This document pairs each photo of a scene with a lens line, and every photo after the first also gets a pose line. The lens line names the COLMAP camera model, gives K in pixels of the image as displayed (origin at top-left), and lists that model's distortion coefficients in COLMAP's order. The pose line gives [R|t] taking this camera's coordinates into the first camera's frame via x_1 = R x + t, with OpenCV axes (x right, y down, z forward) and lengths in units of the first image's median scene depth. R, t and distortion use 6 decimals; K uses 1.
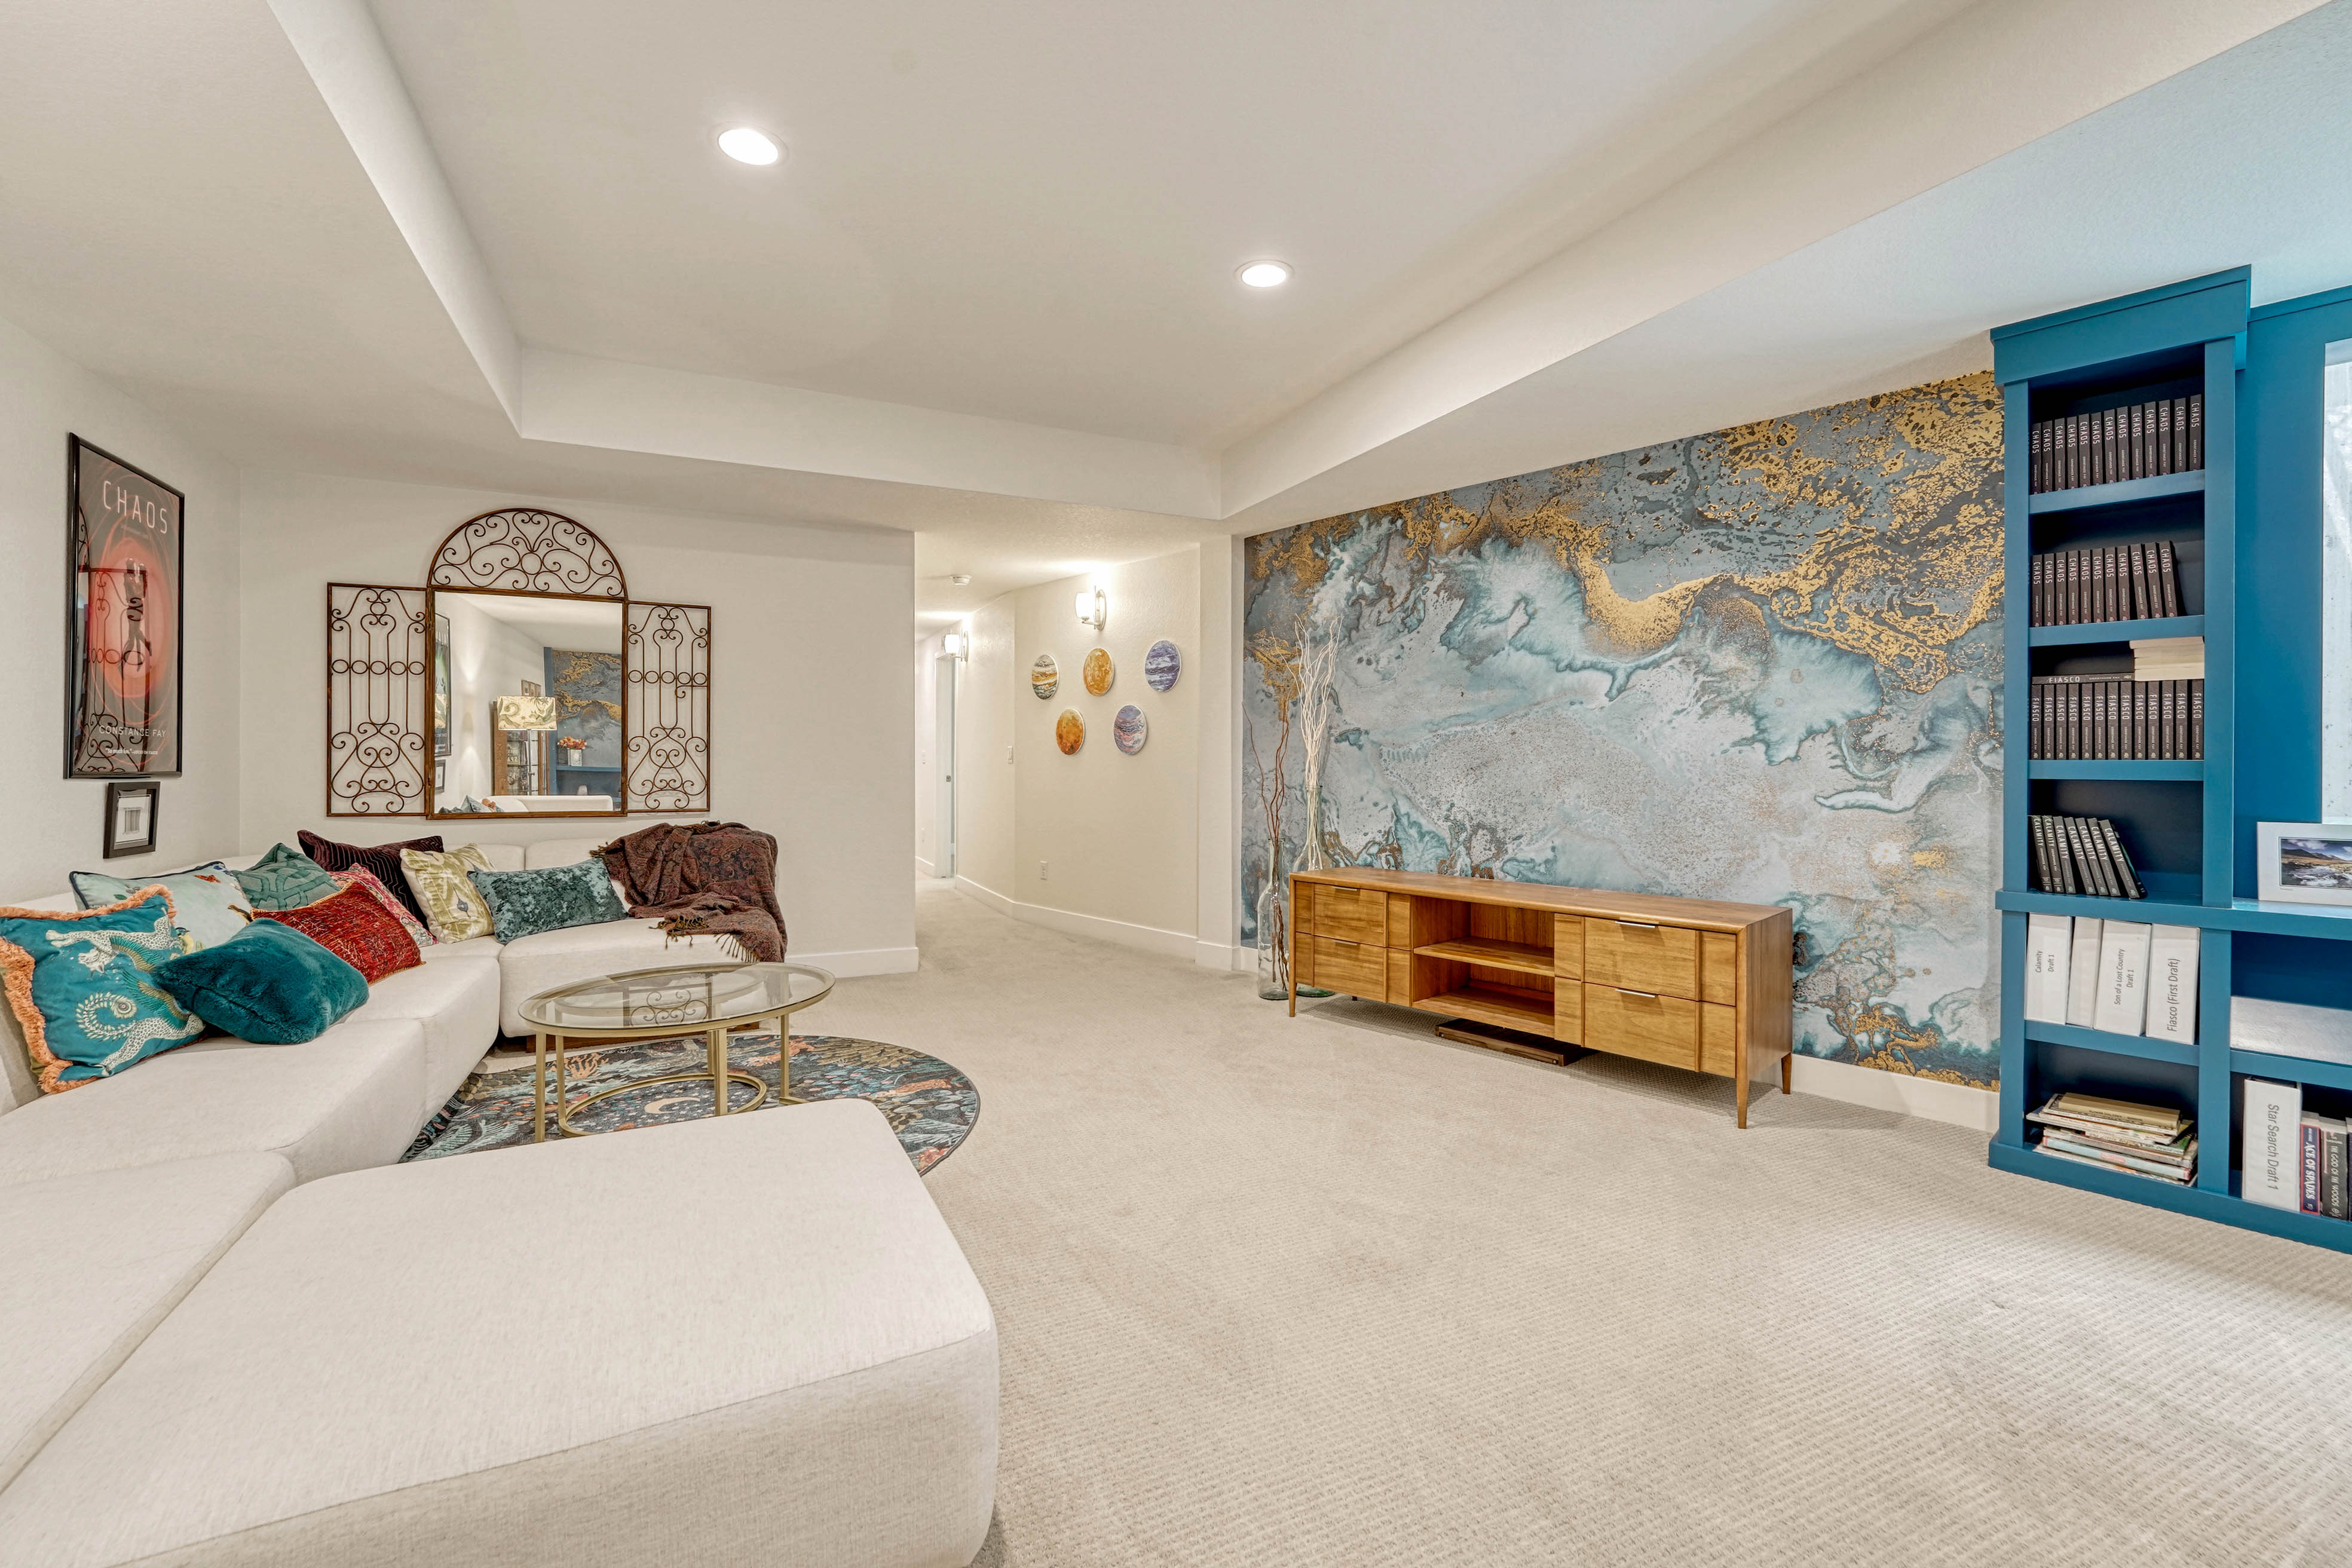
lens RADIAL K [[985.8, 0, 1177.0], [0, 985.8, 765.2], [0, 0, 1]] dist [-0.013434, 0.003093]
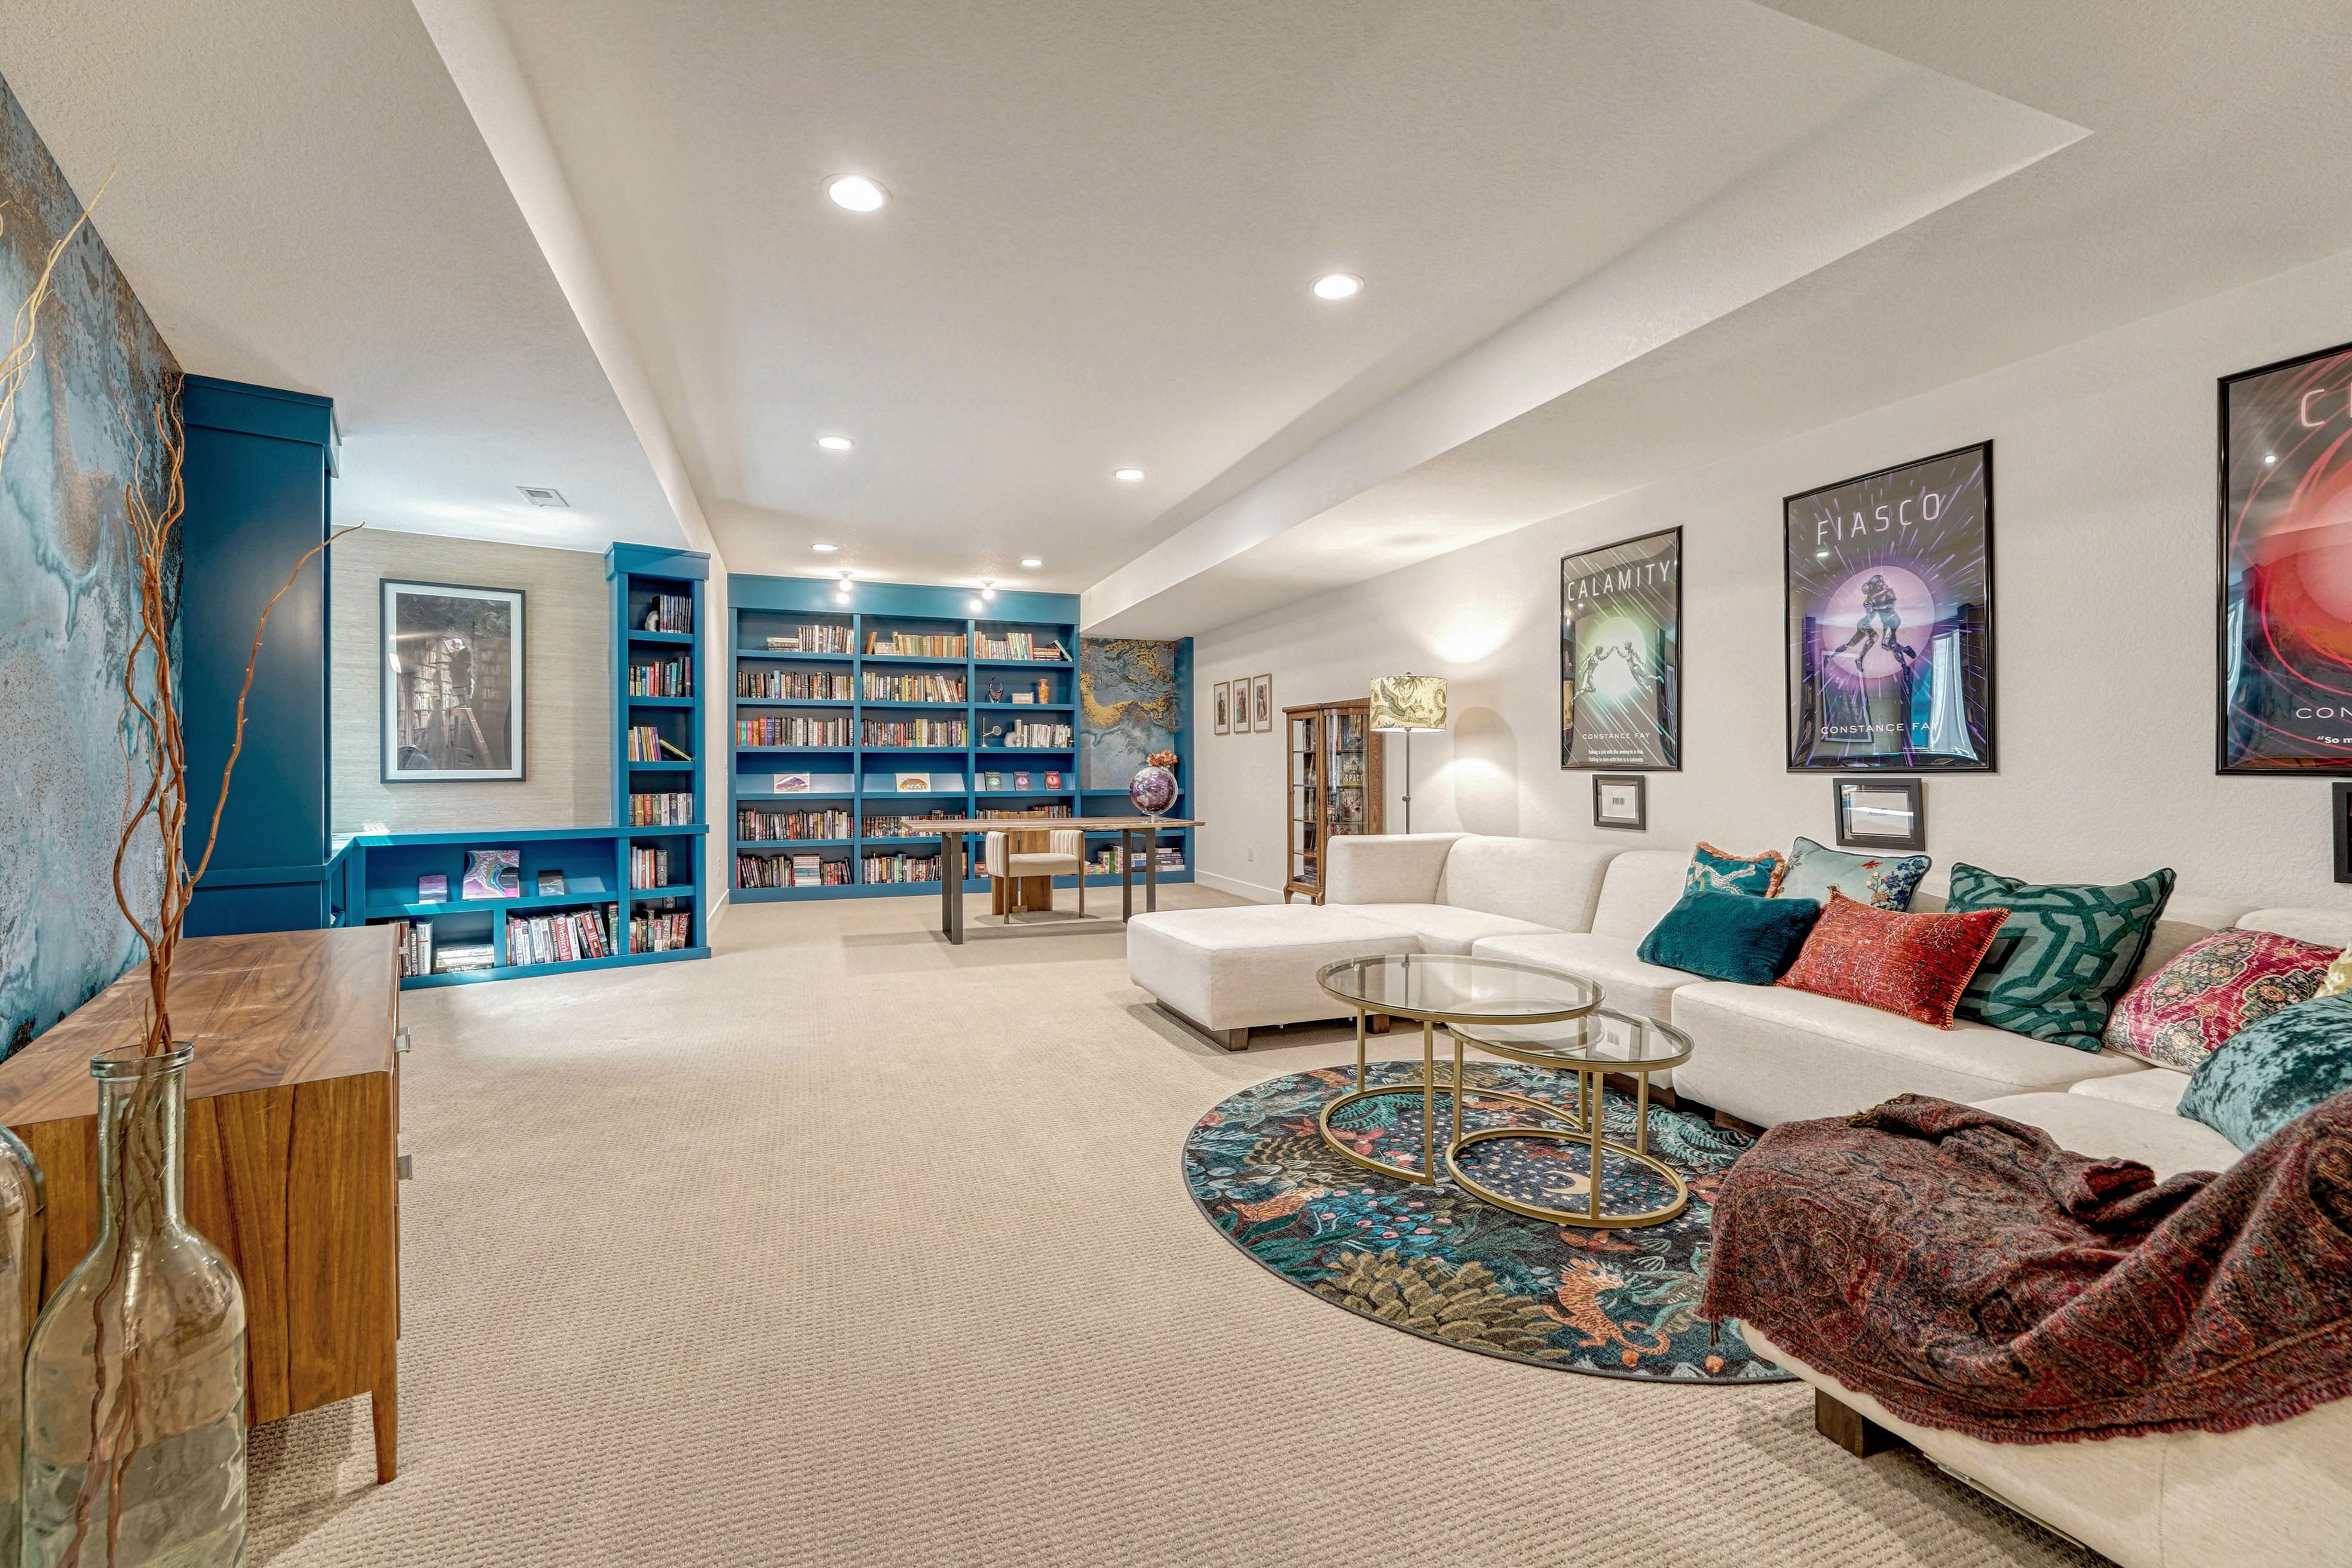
lens RADIAL K [[985.8, 0, 1164.4], [0, 985.8, 774.1], [0, 0, 1]] dist [-0.013434, 0.003093]
pose [[-0.995368, -0.000877, 0.096131, -0.213583], [0.000098, 0.999949, 0.010138, 0.003431], [-0.096135, 0.010101, -0.995317, 1.472230]]
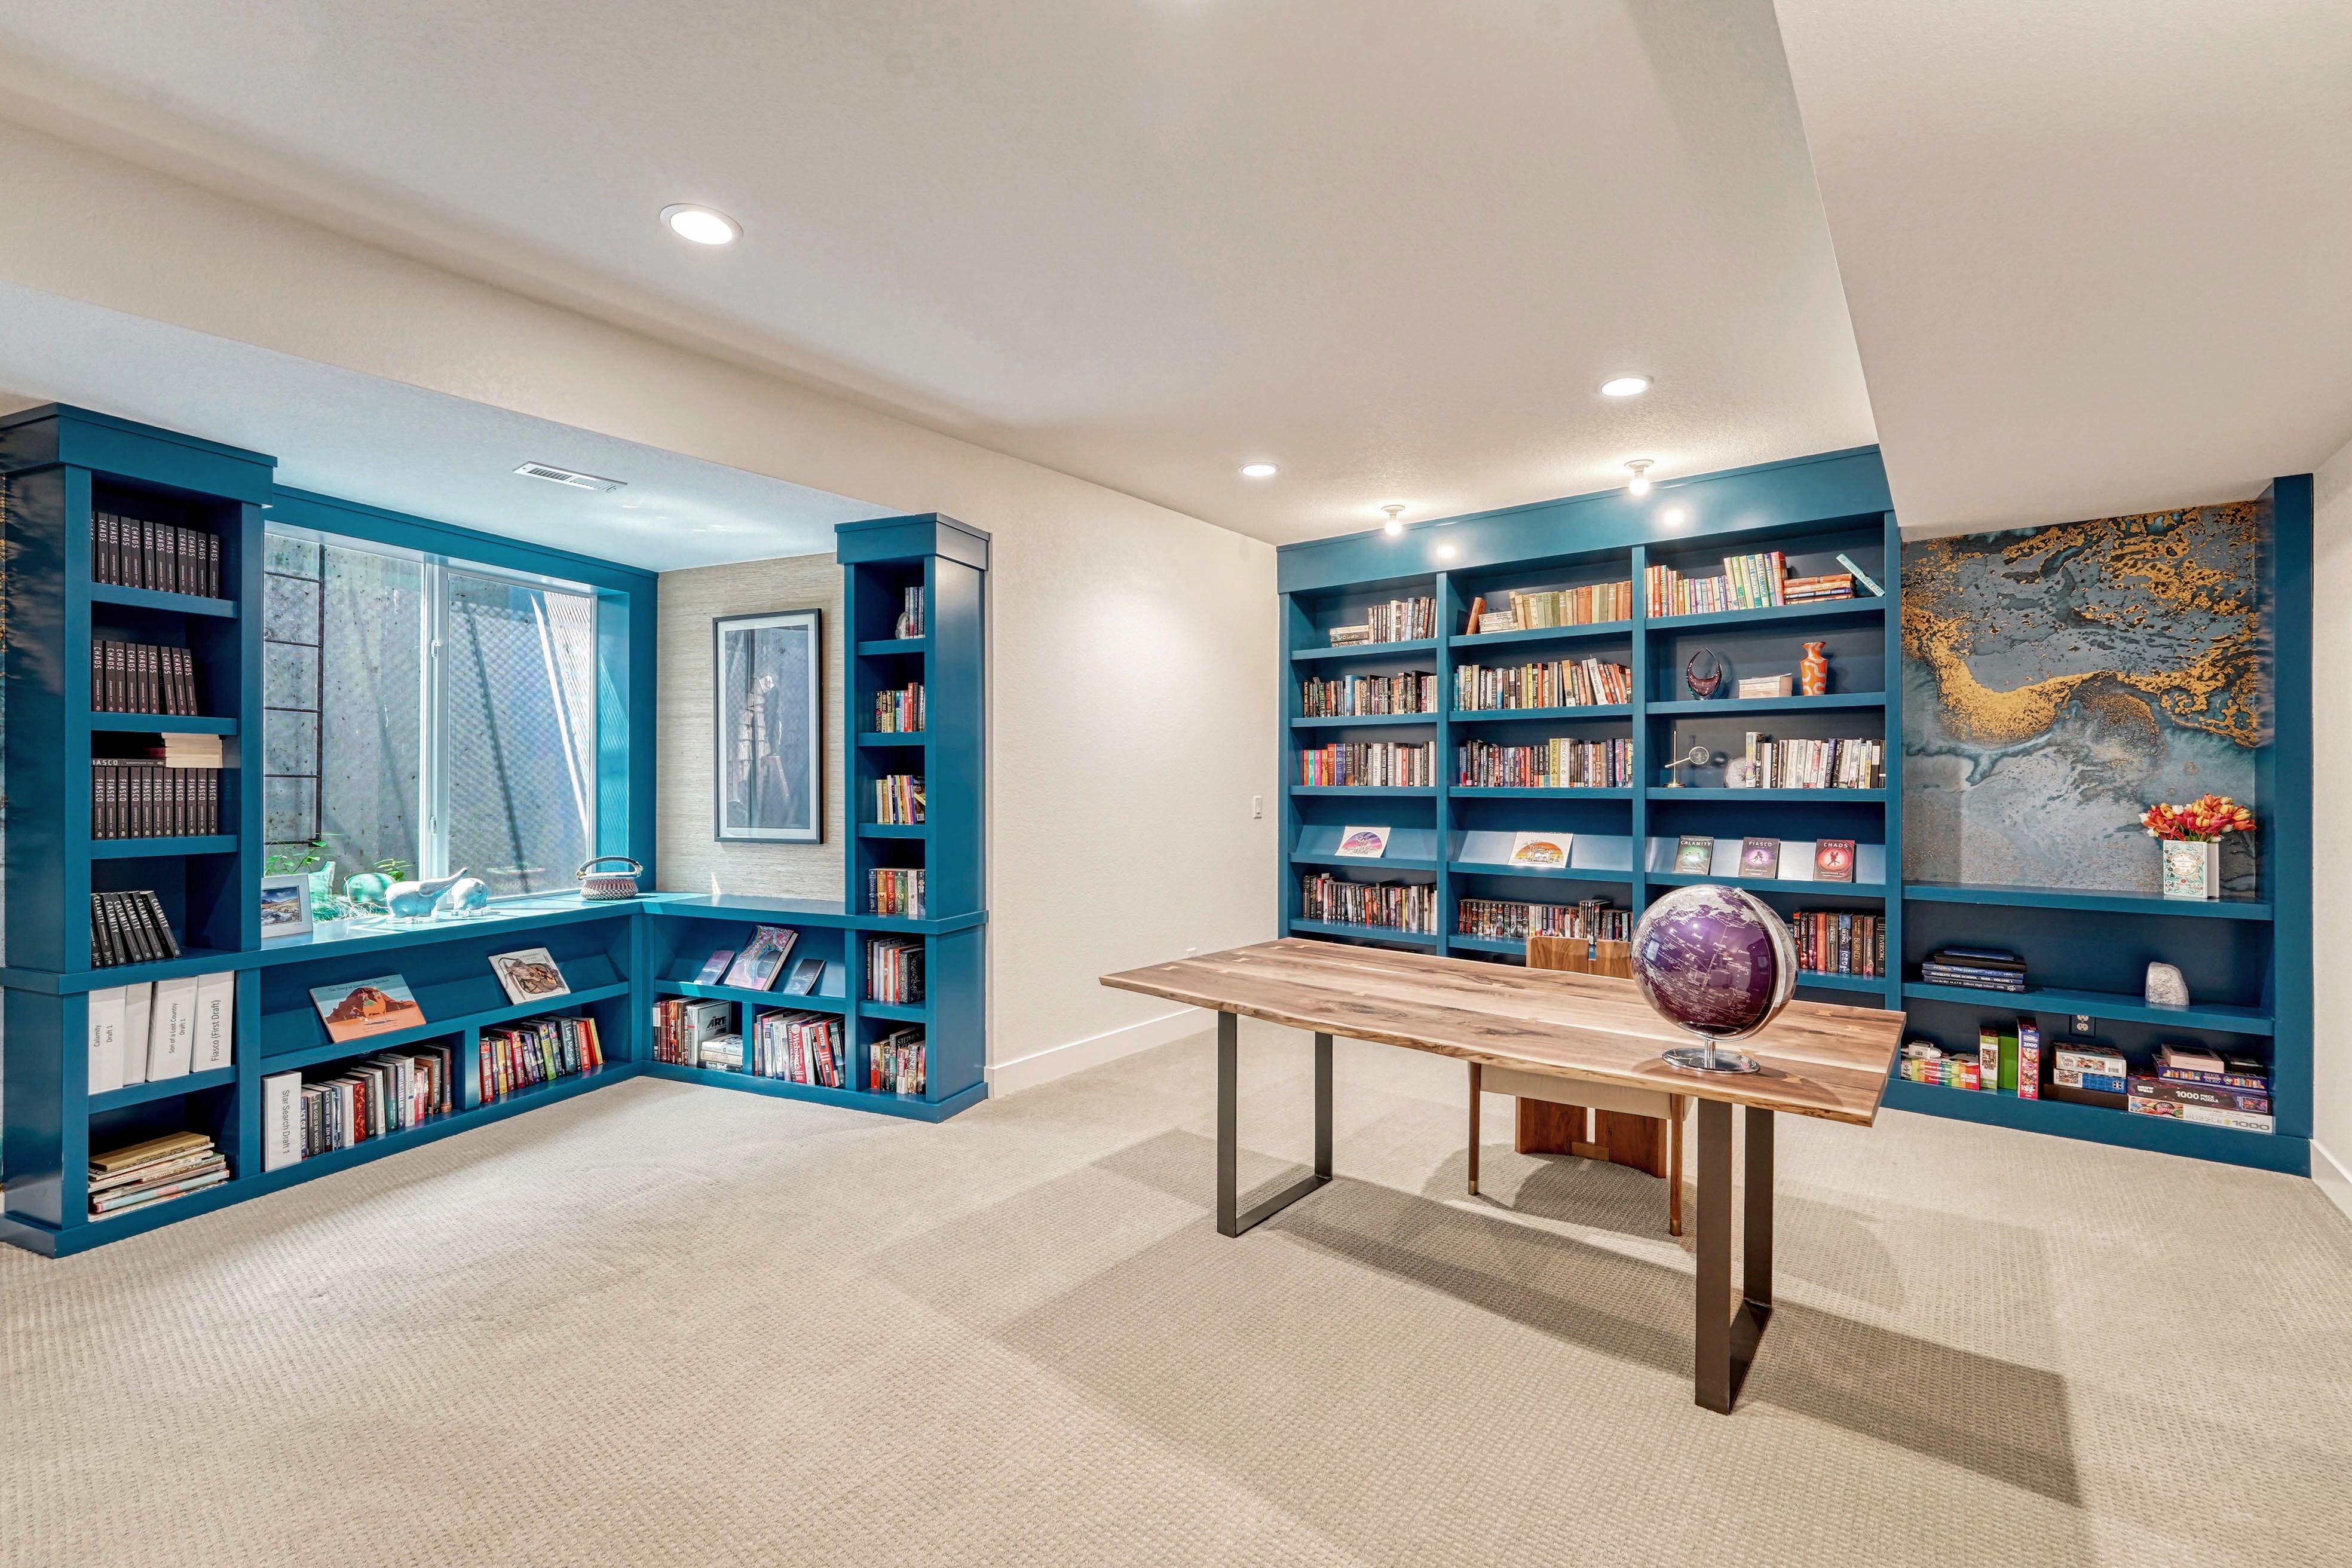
lens RADIAL K [[985.8, 0, 1173.4], [0, 985.8, 786.3], [0, 0, 1]] dist [-0.013434, 0.003093]
pose [[-0.438365, -0.007461, 0.898766, -0.373685], [0.001185, 0.999960, 0.008879, -0.048796], [-0.898796, 0.004957, -0.438338, 0.297963]]
